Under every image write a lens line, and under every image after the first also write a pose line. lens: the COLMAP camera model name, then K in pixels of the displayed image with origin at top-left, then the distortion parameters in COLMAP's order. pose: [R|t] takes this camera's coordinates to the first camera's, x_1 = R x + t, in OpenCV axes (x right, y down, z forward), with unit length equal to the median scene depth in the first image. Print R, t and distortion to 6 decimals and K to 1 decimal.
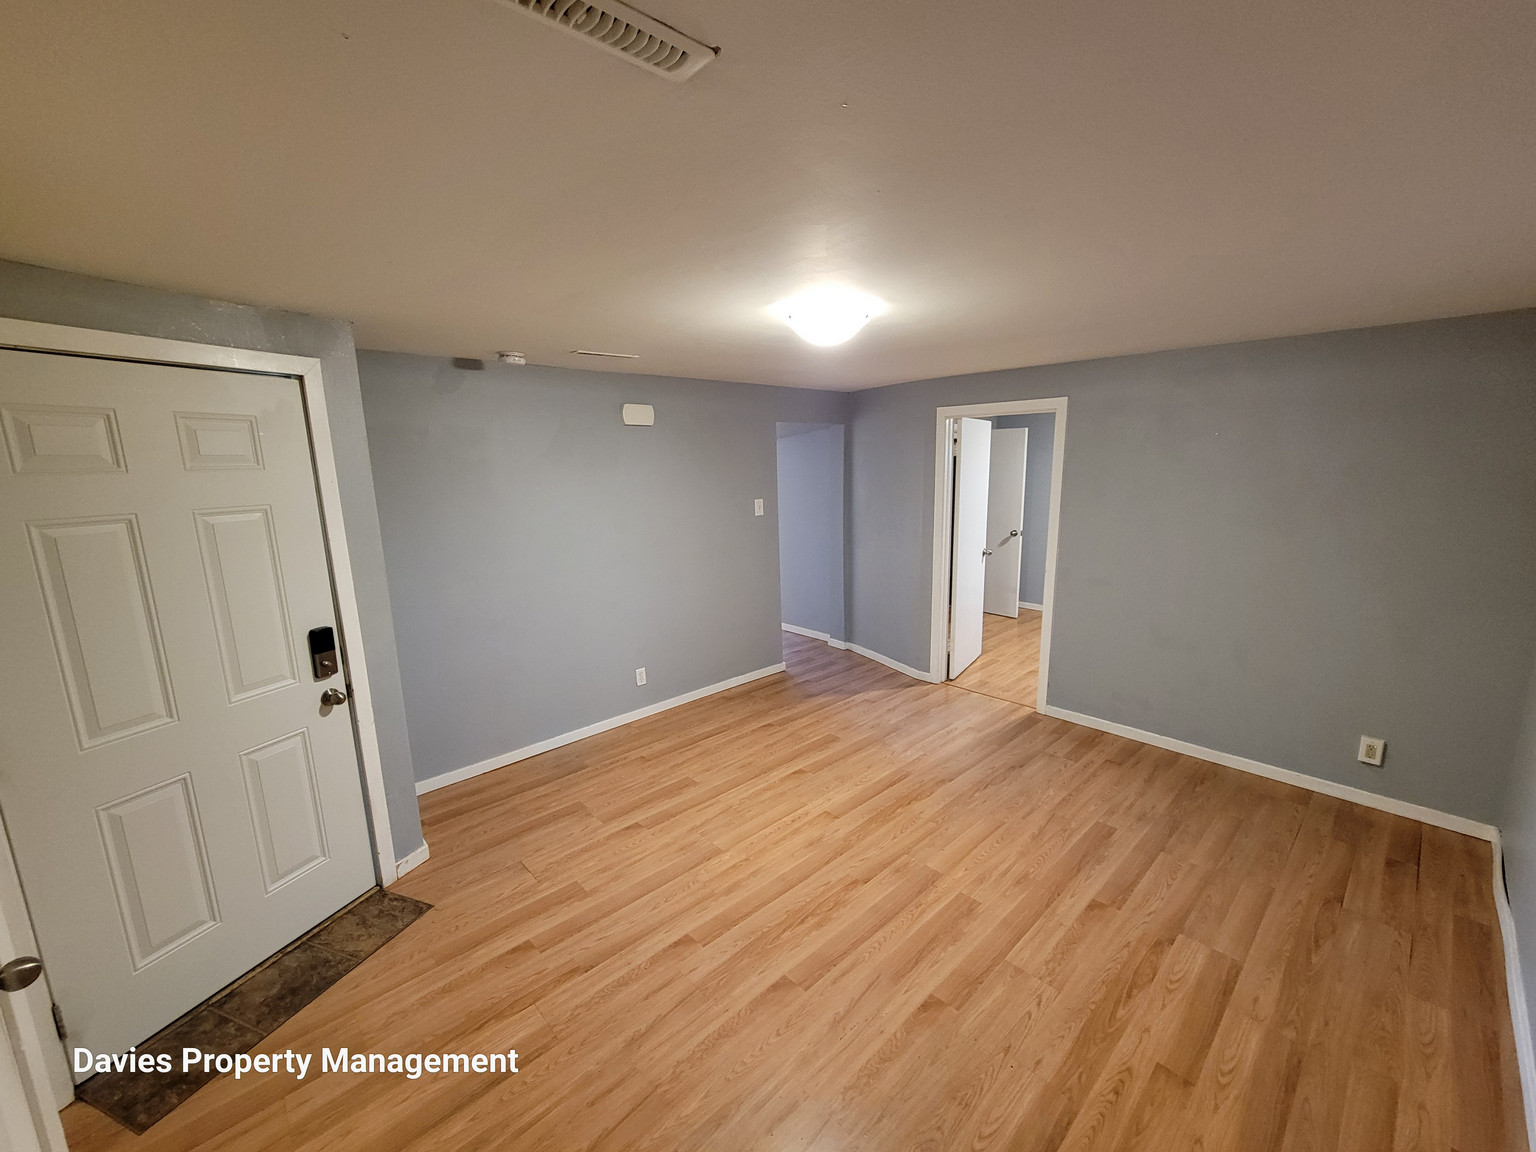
lens RADIAL K [[627.7, 0, 771.1], [0, 627.7, 578.1], [0, 0, 1]] dist [-0.000836, 0.000270]
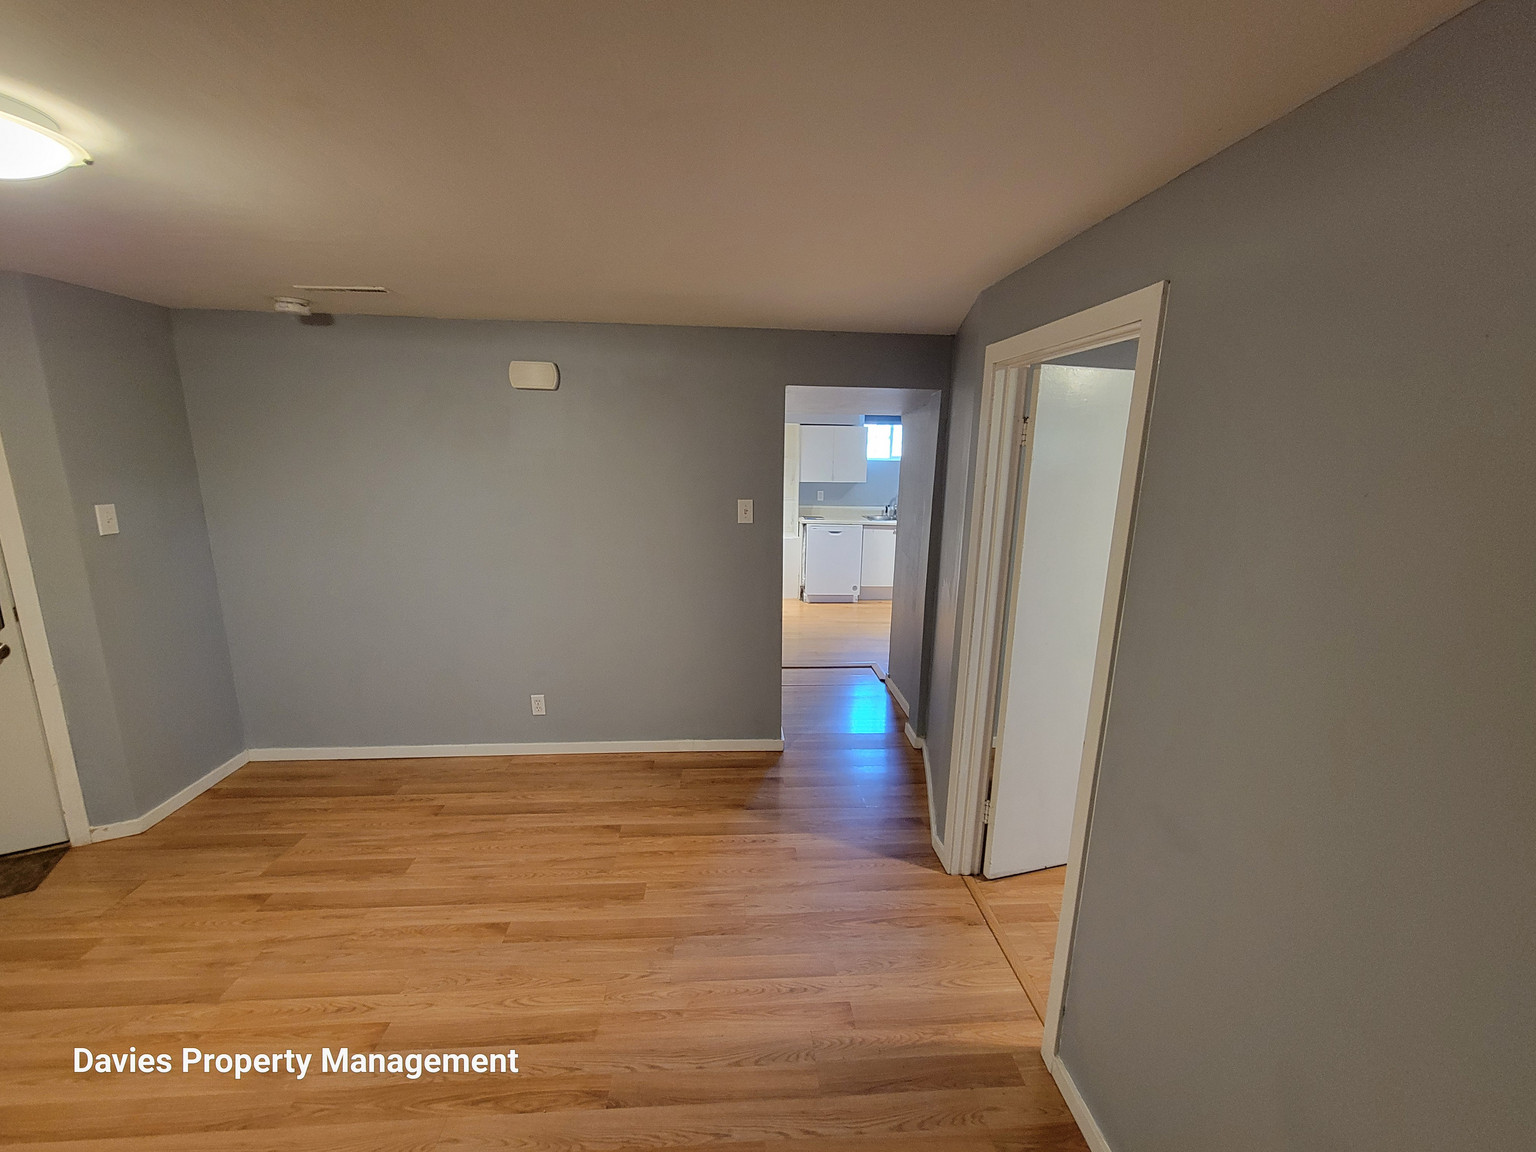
lens RADIAL K [[627.7, 0, 771.1], [0, 627.7, 578.1], [0, 0, 1]] dist [-0.000836, 0.000270]
pose [[0.775078, 0.165698, -0.609752, 0.656385], [-0.152521, 0.985530, 0.073940, -0.145500], [0.613181, 0.035691, 0.789136, 0.727375]]
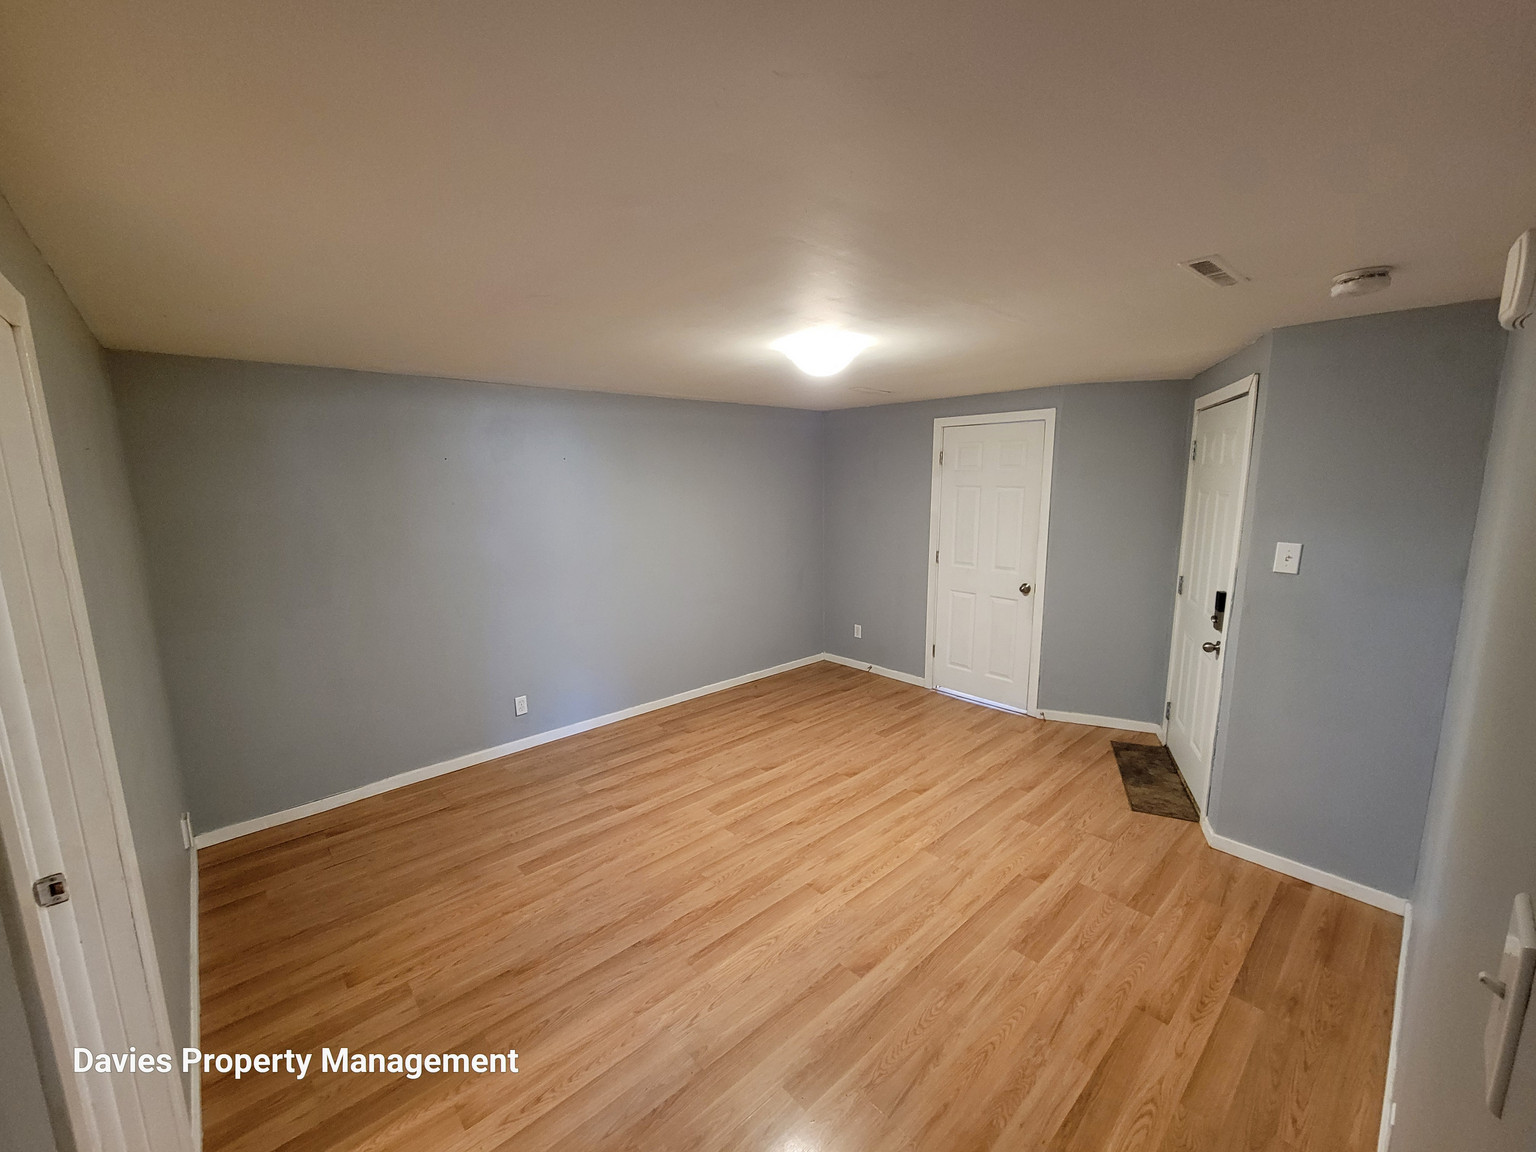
lens RADIAL K [[627.7, 0, 771.1], [0, 627.7, 578.1], [0, 0, 1]] dist [-0.000836, 0.000270]
pose [[-0.999402, 0.028894, 0.018992, 0.125157], [0.033688, 0.937429, 0.346544, -0.306908], [-0.007790, 0.346976, -0.937842, 1.614815]]
